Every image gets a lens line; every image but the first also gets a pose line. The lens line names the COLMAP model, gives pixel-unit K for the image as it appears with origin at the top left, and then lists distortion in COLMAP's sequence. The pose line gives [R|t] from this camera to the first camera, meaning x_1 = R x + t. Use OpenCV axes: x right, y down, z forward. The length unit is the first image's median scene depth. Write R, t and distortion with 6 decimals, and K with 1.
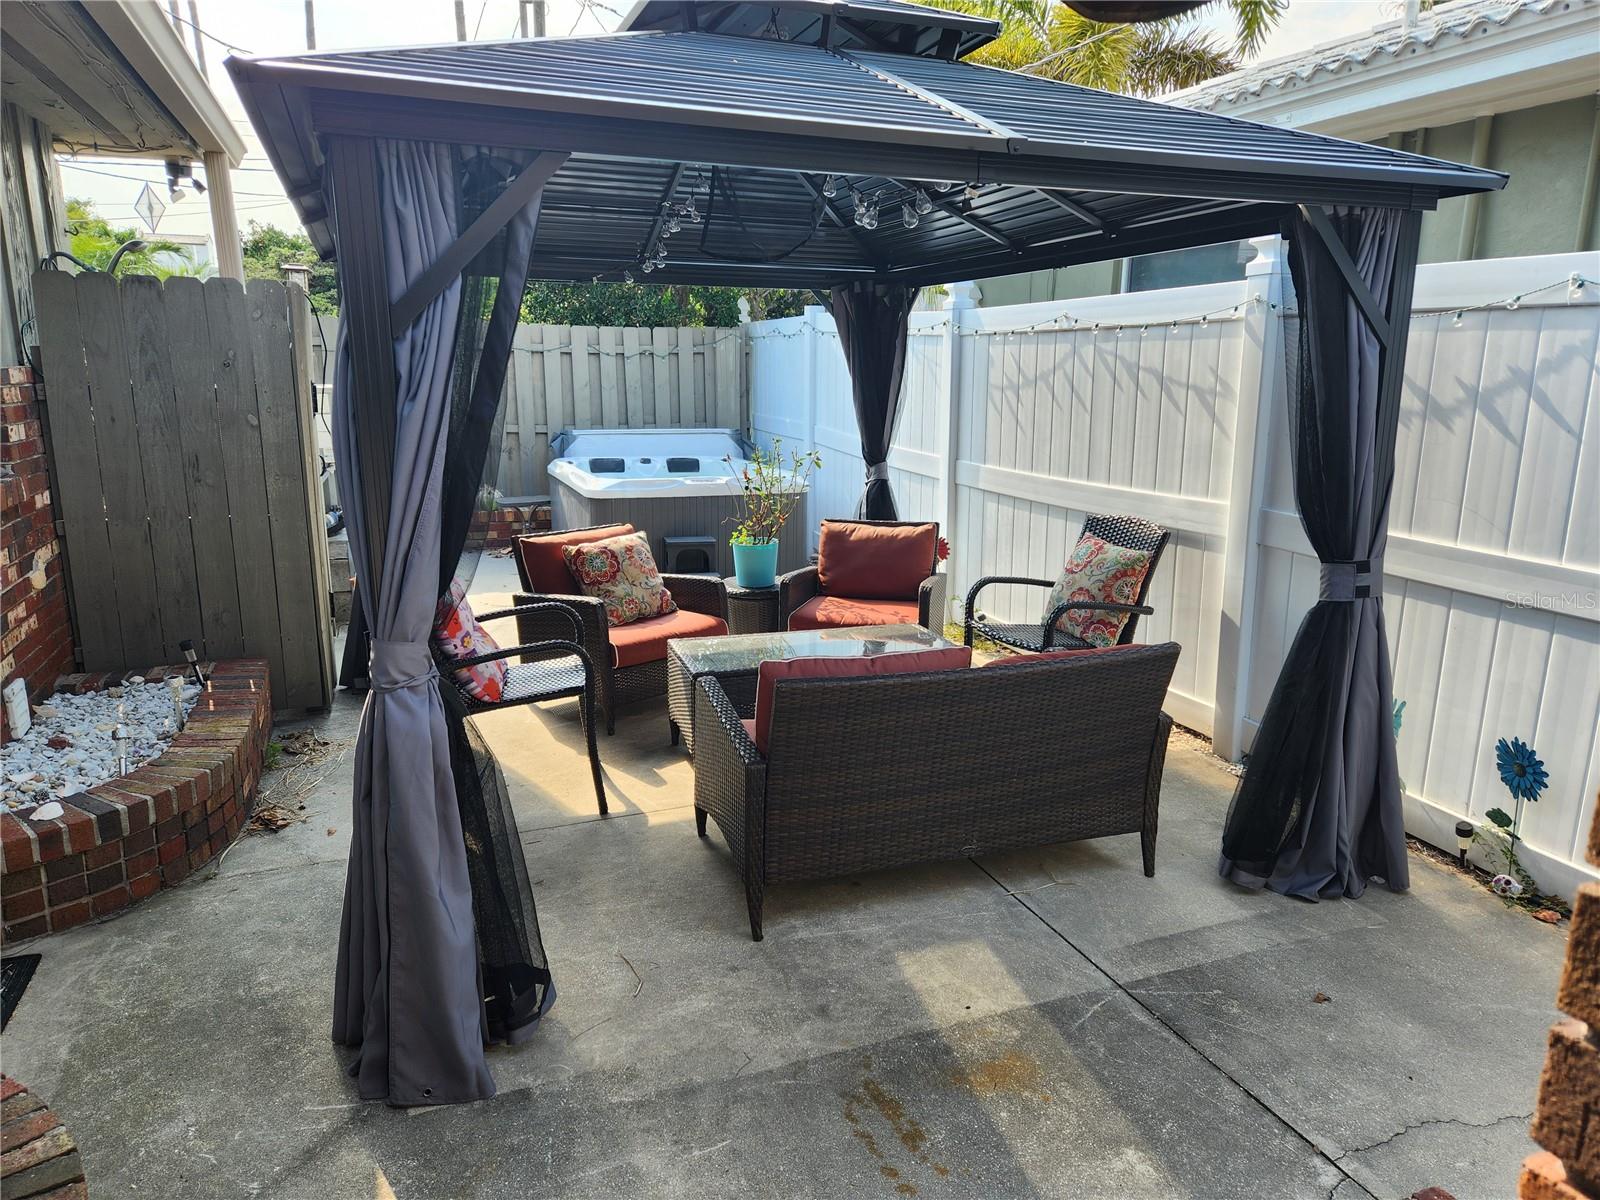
lens RADIAL K [[1062.3, 0, 814.9], [0, 1062.3, 609.8], [0, 0, 1]] dist [0.090671, -0.080203]
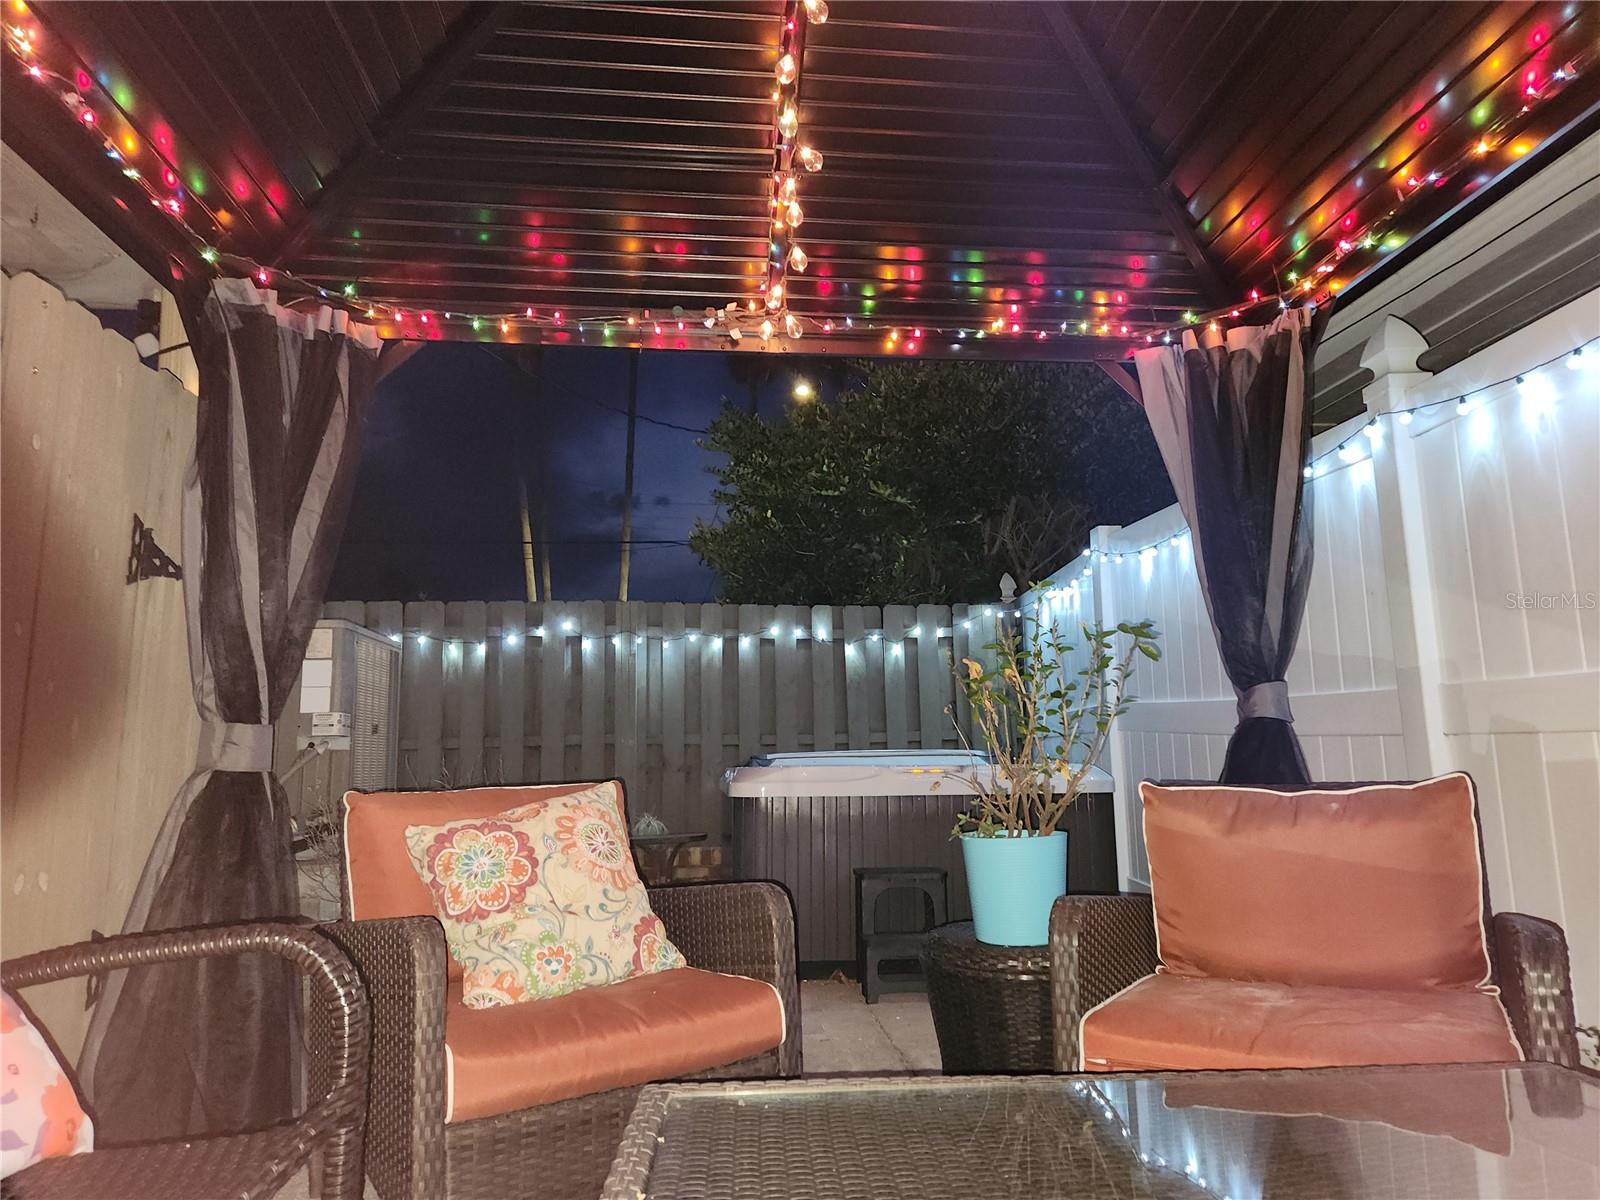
lens RADIAL K [[1072.5, 0, 822.1], [0, 1072.5, 612.2], [0, 0, 1]] dist [0.088946, -0.082508]
pose [[0.965051, -0.059010, -0.255332, -0.001986], [-0.033007, 0.939189, -0.341810, -0.001397], [0.259975, 0.338292, 0.904418, 0.371777]]
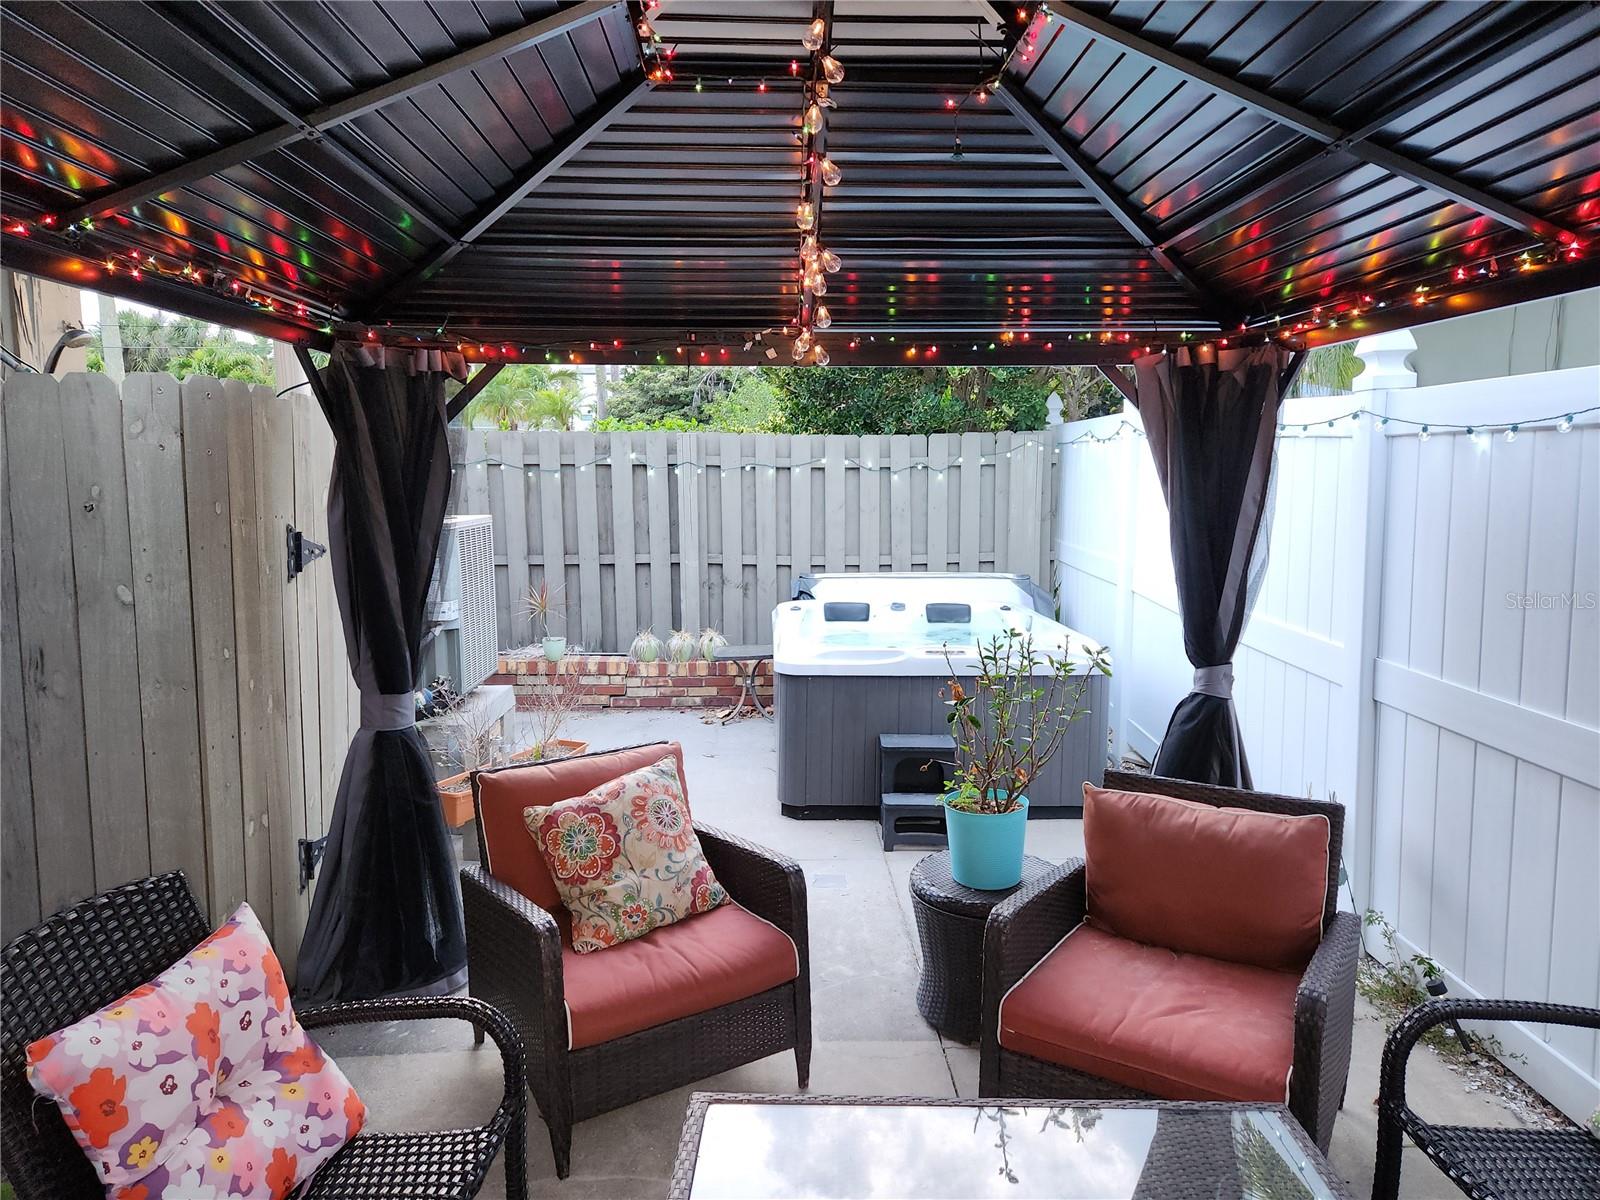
lens RADIAL K [[1062.3, 0, 814.9], [0, 1062.3, 609.8], [0, 0, 1]] dist [0.090671, -0.080203]
pose [[0.945860, 0.034689, -0.322716, 0.030468], [-0.065130, 0.994334, -0.084011, -0.077019], [0.317973, 0.100482, 0.942760, 0.297403]]
